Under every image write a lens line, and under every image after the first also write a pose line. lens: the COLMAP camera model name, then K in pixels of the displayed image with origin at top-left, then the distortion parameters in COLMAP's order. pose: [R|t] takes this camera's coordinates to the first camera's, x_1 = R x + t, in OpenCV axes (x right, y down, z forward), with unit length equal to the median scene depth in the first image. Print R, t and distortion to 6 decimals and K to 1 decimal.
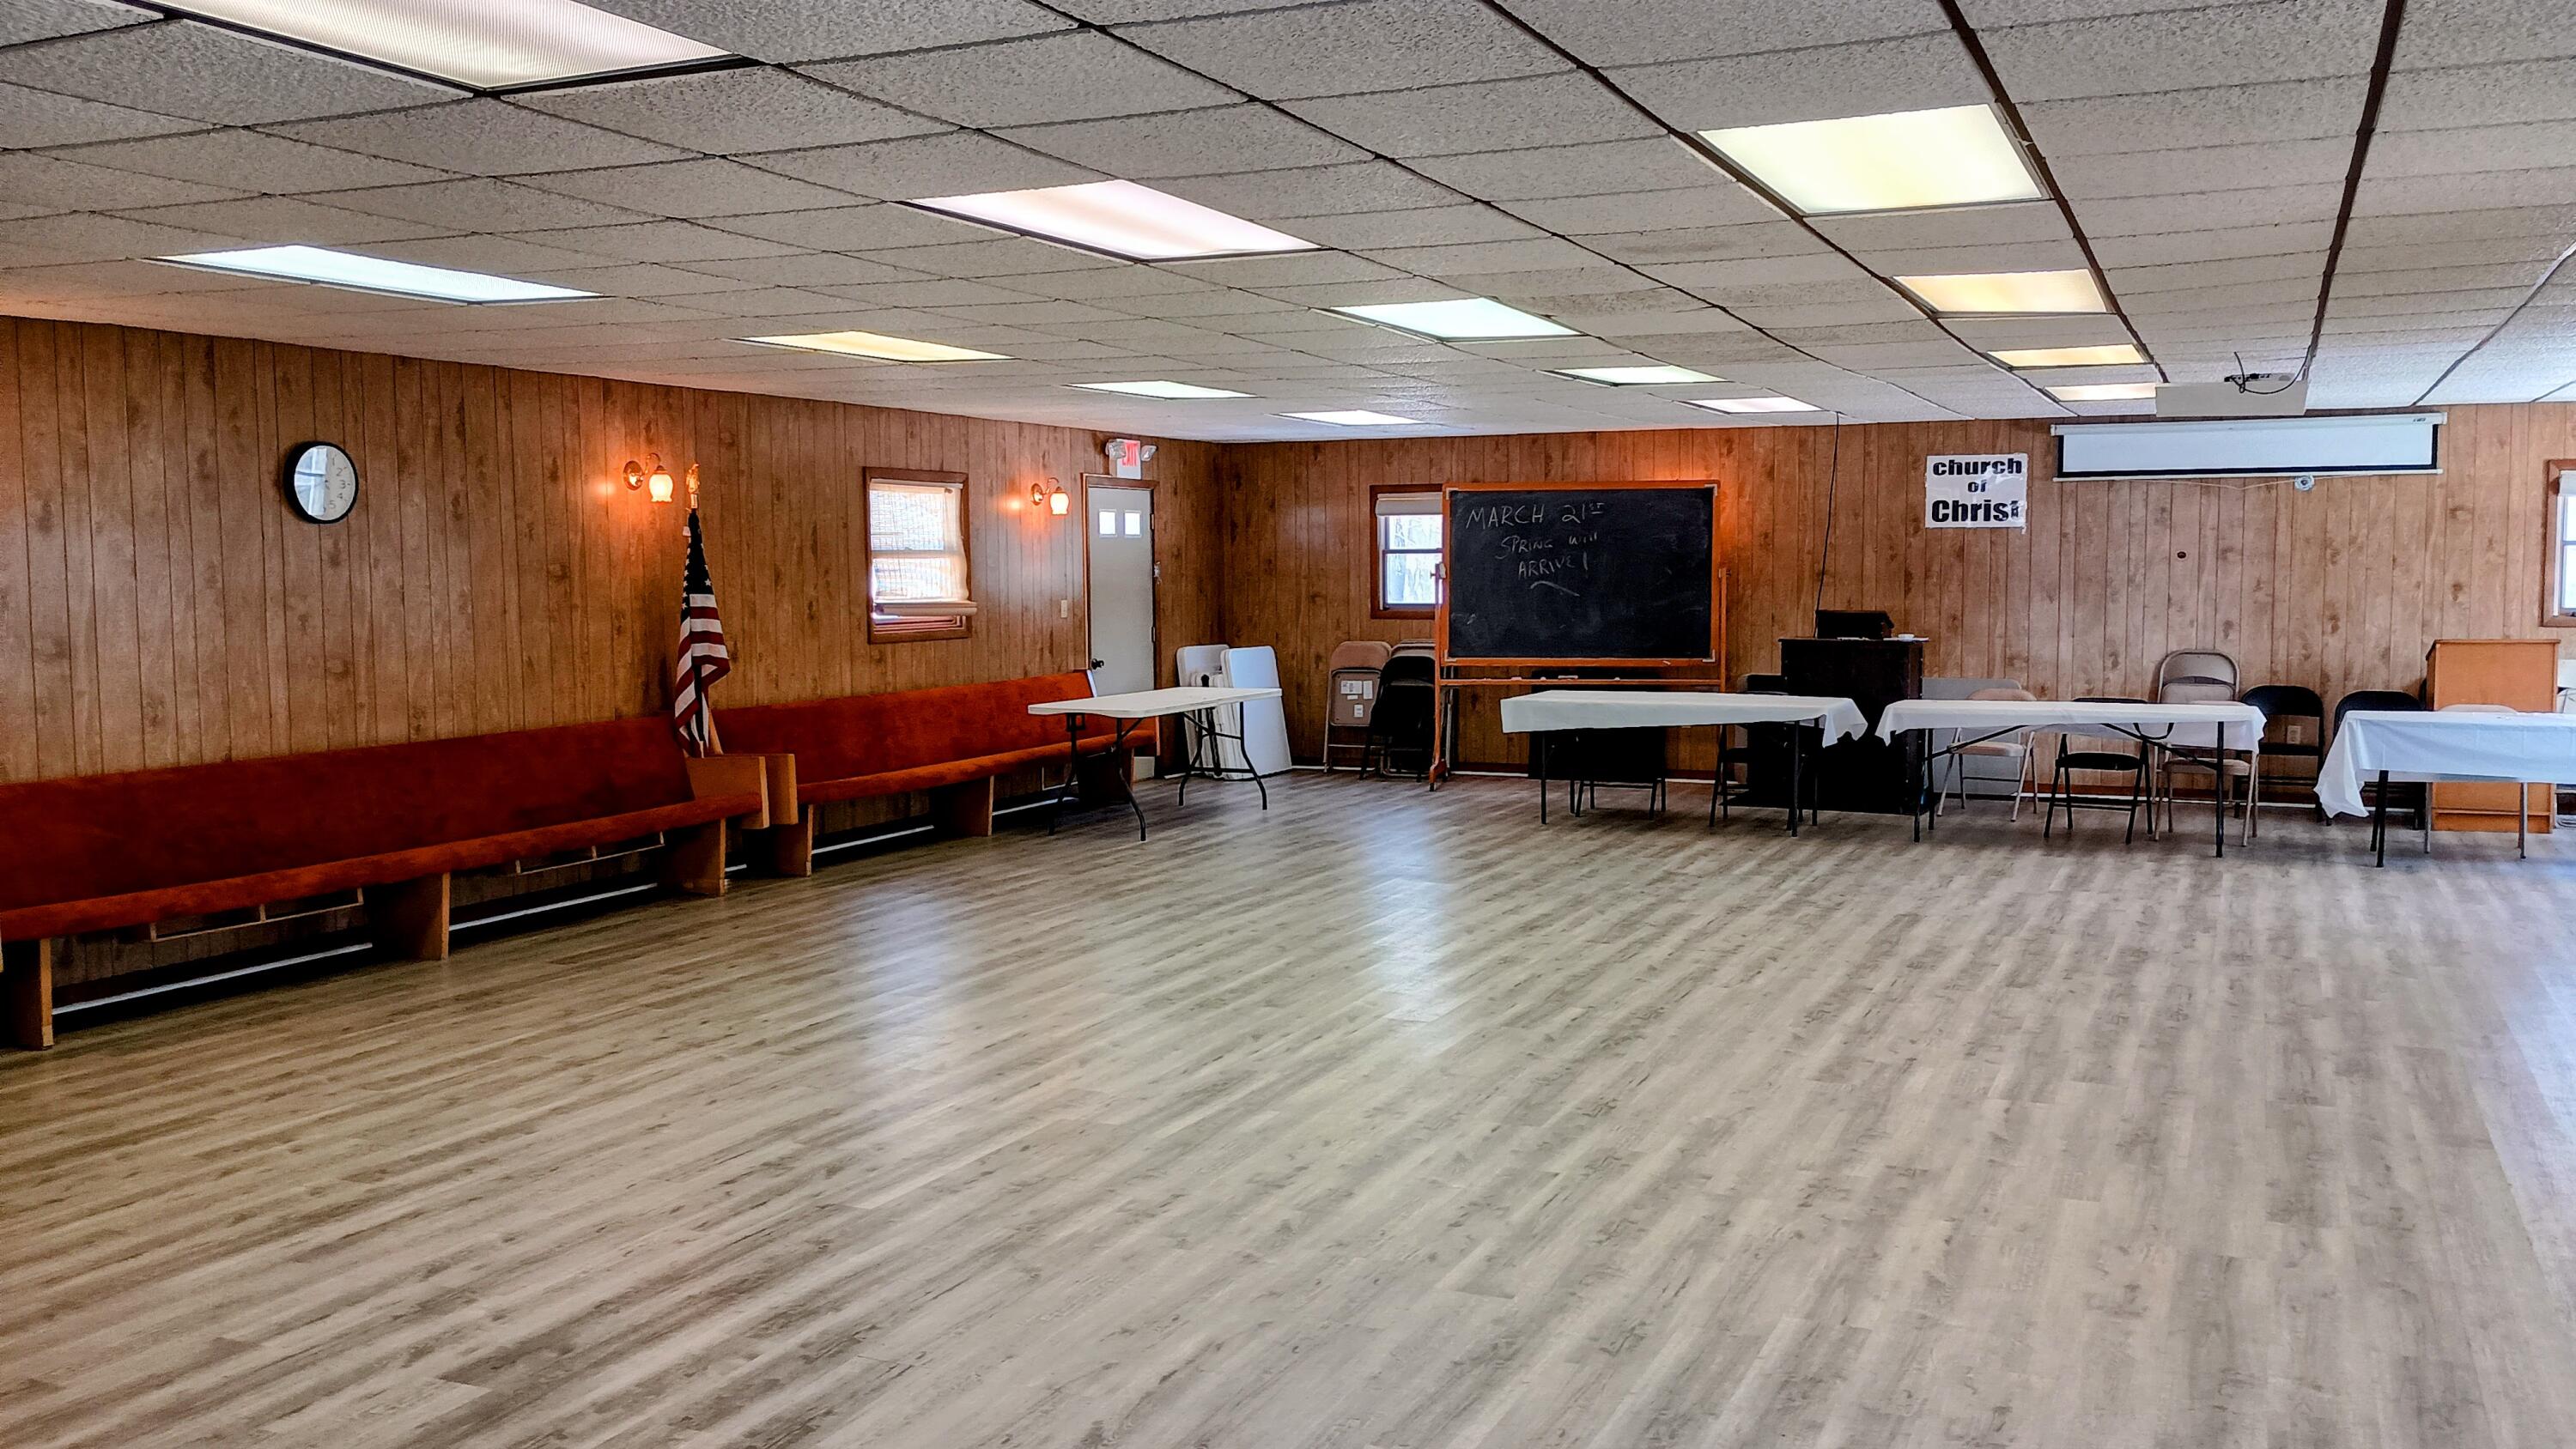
lens RADIAL K [[2106.3, 0, 1293.0], [0, 2106.3, 726.9], [0, 0, 1]] dist [0.004908, -0.001737]
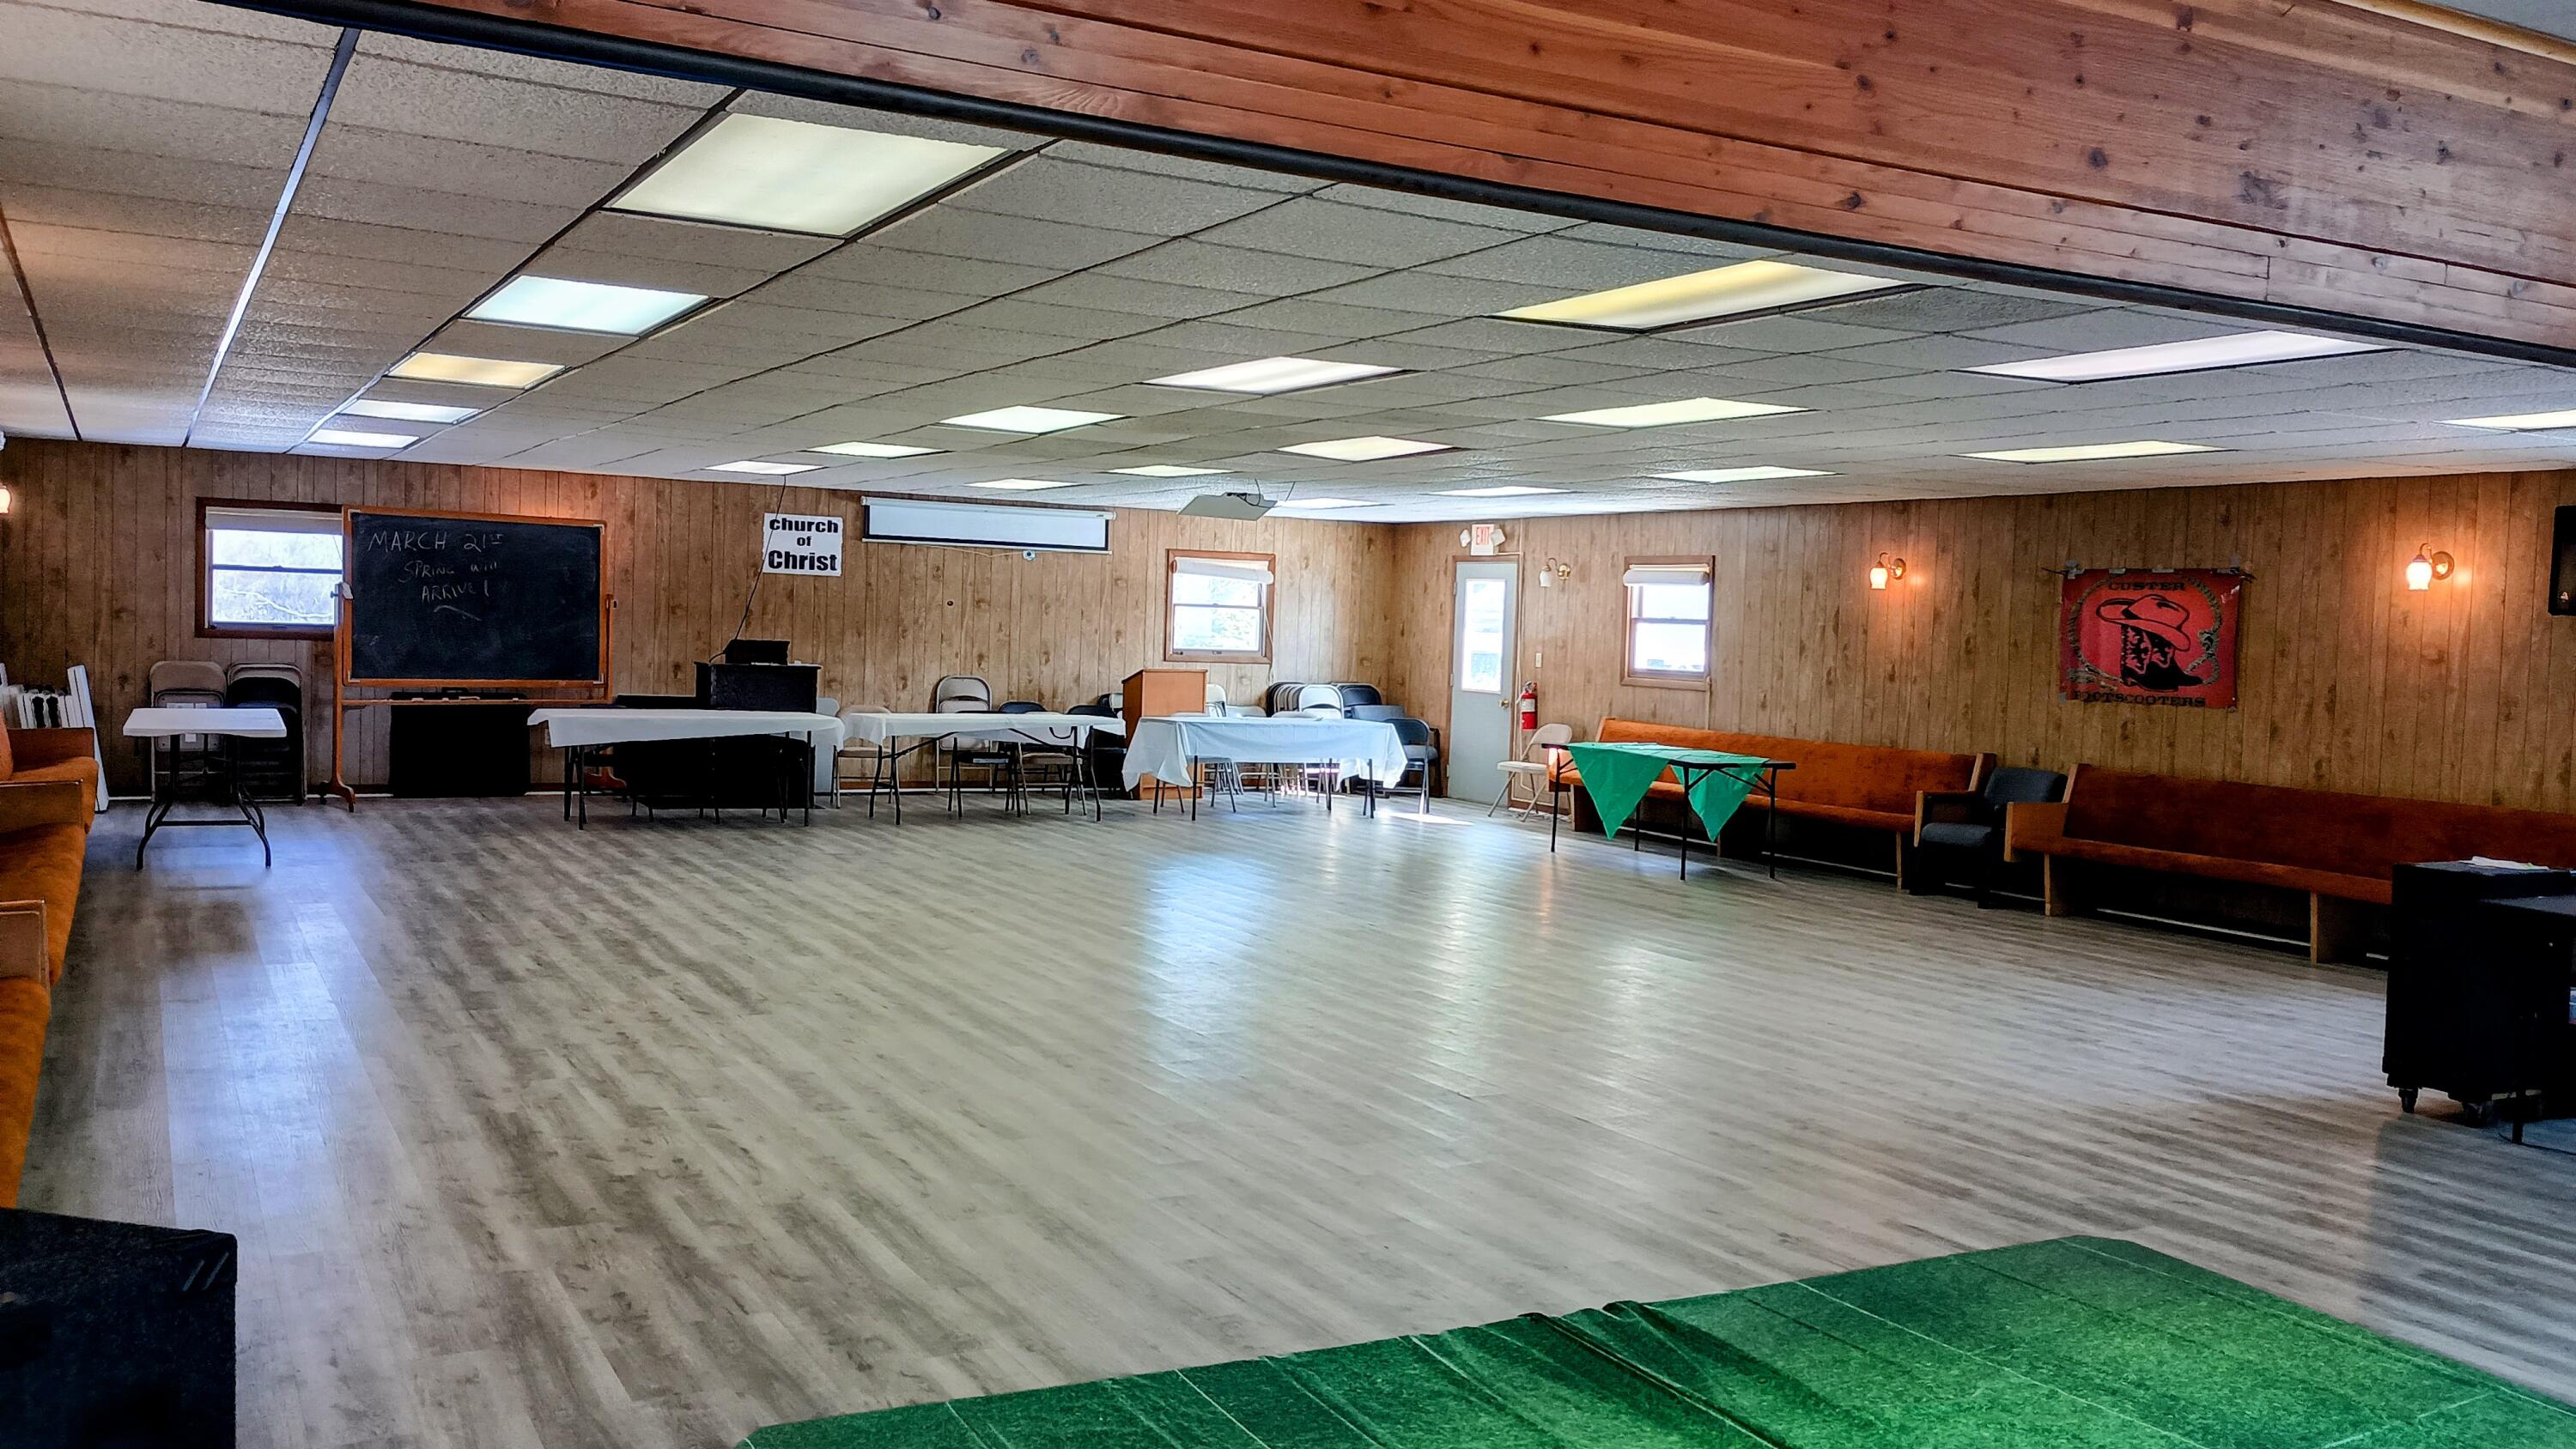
lens RADIAL K [[2106.3, 0, 1293.0], [0, 2106.3, 726.9], [0, 0, 1]] dist [0.004908, -0.001737]
pose [[0.597350, -0.011665, 0.801896, -0.496377], [0.025299, 0.999671, -0.004304, 0.006662], [-0.801581, 0.022858, 0.597449, 0.041256]]
